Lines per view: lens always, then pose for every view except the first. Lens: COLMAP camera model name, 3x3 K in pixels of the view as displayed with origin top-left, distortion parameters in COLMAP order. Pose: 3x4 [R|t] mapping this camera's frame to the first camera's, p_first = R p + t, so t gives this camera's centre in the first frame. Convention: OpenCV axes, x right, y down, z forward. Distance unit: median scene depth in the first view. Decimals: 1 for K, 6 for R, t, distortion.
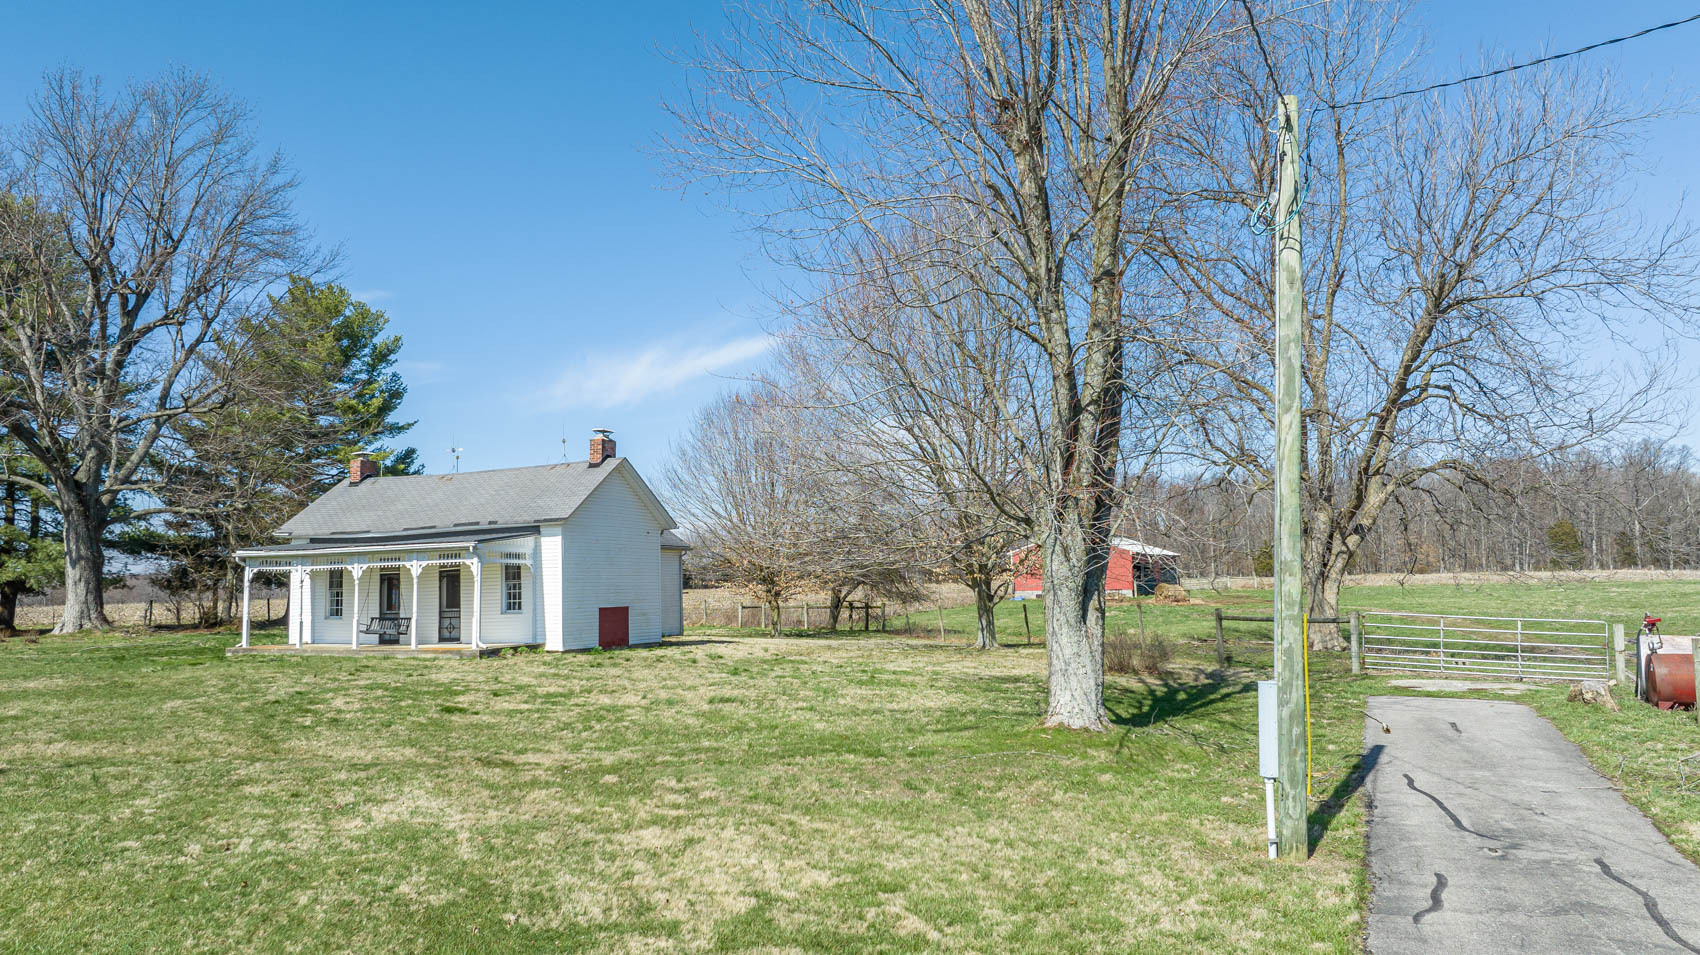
lens RADIAL K [[1263.6, 0, 850.0], [0, 1263.6, 477.5], [0, 0, 1]] dist [-0.030302, 0.097917]
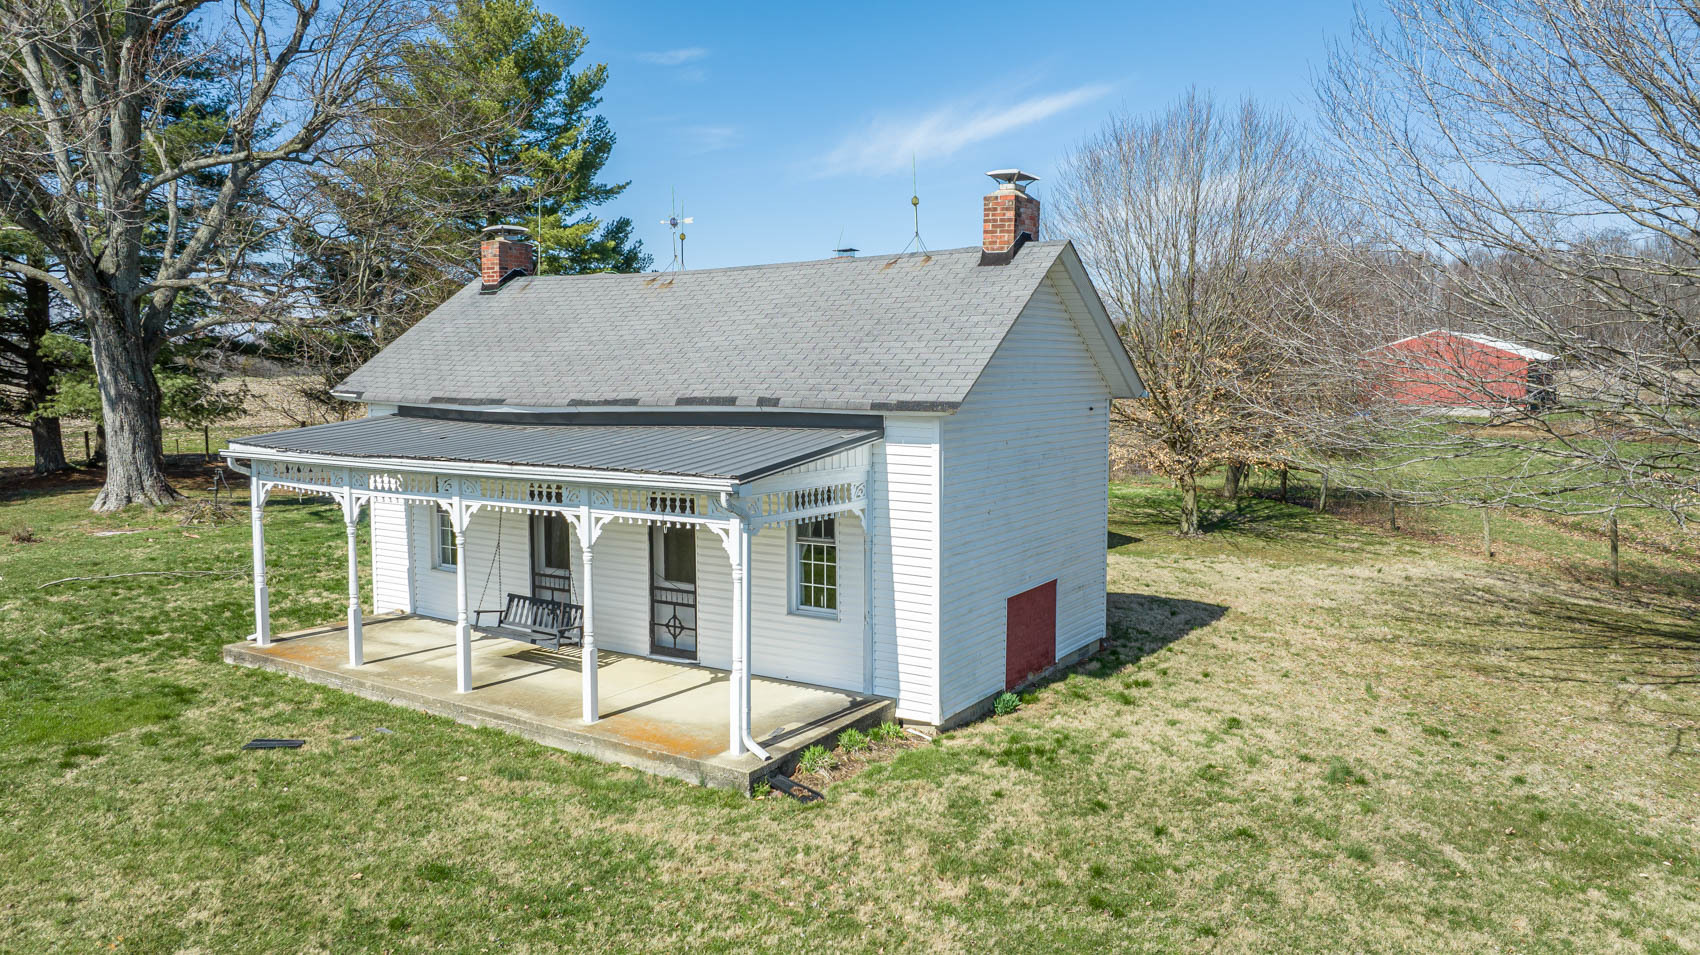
lens RADIAL K [[1263.6, 0, 850.0], [0, 1263.6, 477.5], [0, 0, 1]] dist [-0.030302, 0.097917]
pose [[0.985207, 0.033227, -0.168114, -0.168970], [-0.002721, 0.983933, 0.178519, -0.012425], [0.171344, -0.175421, 0.969468, 0.543293]]
